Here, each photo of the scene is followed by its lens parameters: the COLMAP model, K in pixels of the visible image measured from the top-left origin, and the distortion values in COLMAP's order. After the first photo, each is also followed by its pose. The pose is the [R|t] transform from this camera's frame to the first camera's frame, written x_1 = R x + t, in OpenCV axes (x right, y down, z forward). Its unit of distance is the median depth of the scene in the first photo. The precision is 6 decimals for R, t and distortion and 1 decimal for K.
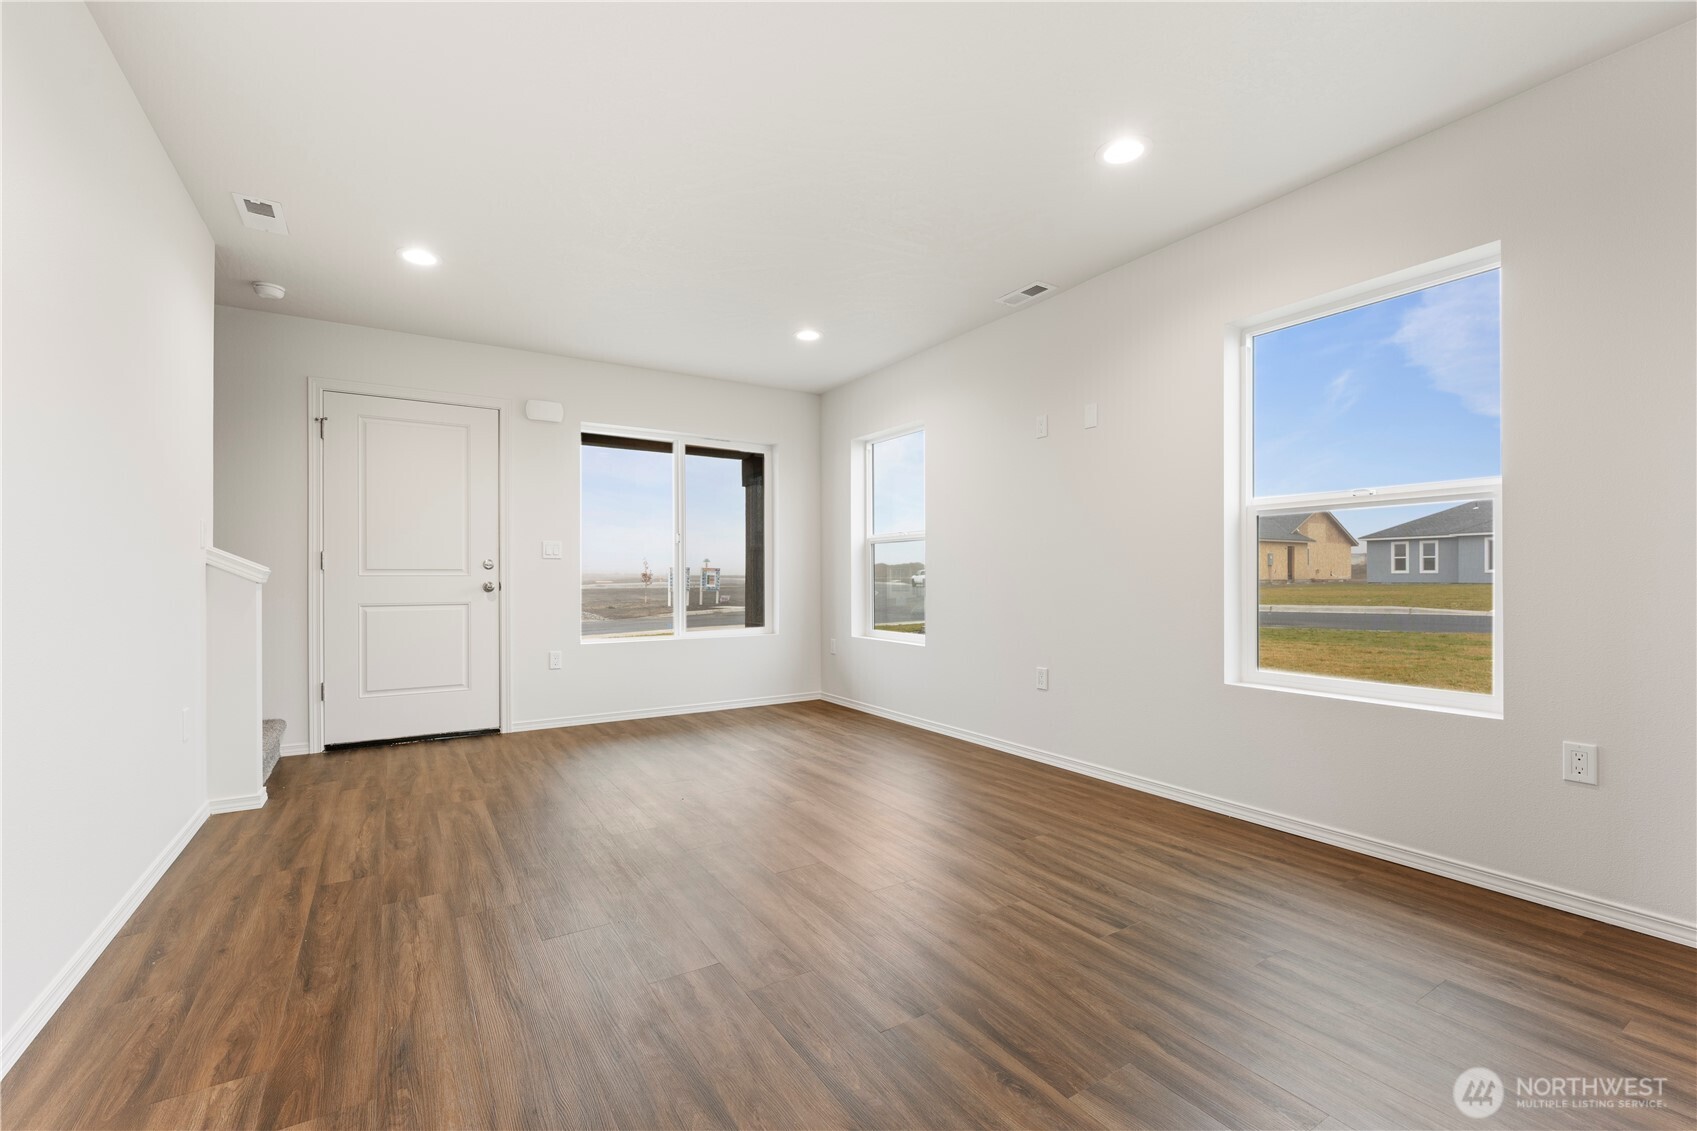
lens RADIAL K [[729.5, 0, 846.4], [0, 729.5, 570.6], [0, 0, 1]] dist [-0.019047, -0.000170]
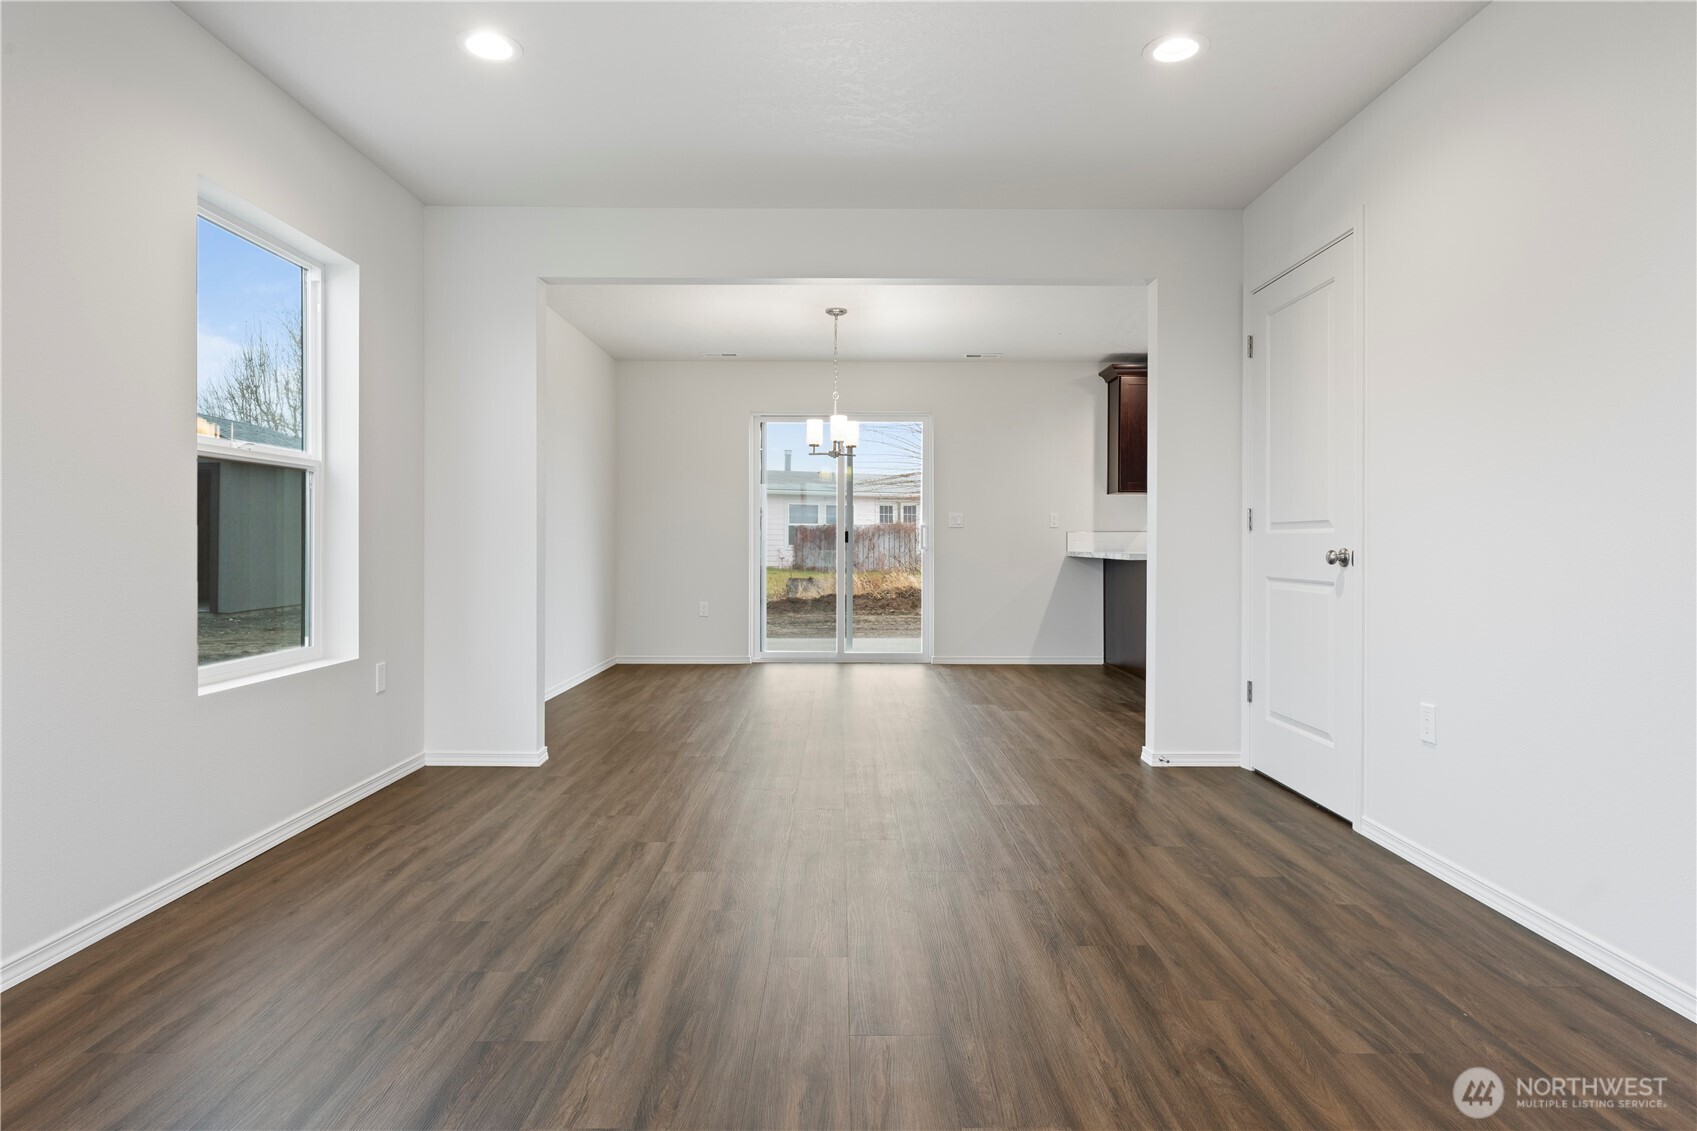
lens RADIAL K [[936.0, 0, 849.1], [0, 936.0, 540.5], [0, 0, 1]] dist [0.002405, -0.001078]
pose [[-0.853441, -0.000810, 0.521189, -0.559515], [-0.007274, 0.999920, -0.010357, 0.017542], [-0.521139, -0.012630, -0.853378, 1.733687]]
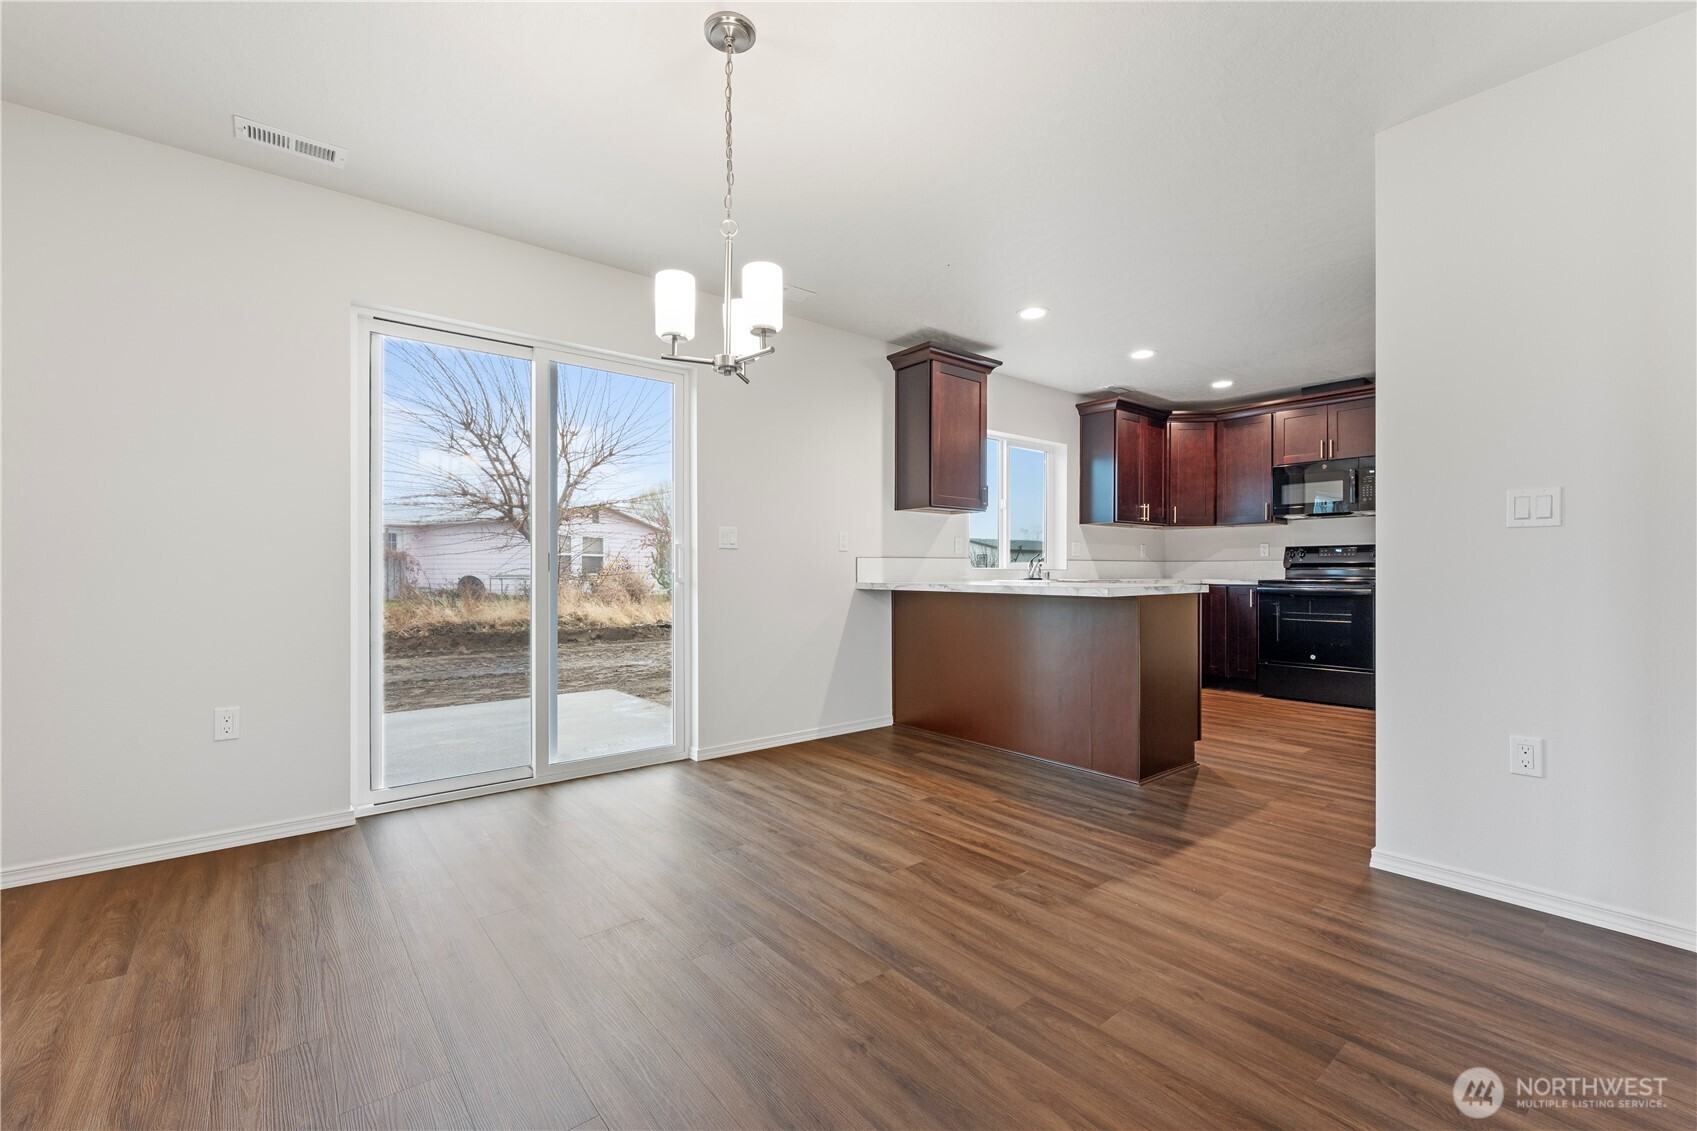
lens RADIAL K [[729.5, 0, 875.2], [0, 729.5, 571.9], [0, 0, 1]] dist [-0.019047, -0.000170]
pose [[-0.990133, 0.001512, -0.140121, 0.688678], [0.002473, 0.999975, -0.006689, 0.000281], [0.140107, -0.006969, -0.990112, 0.496856]]
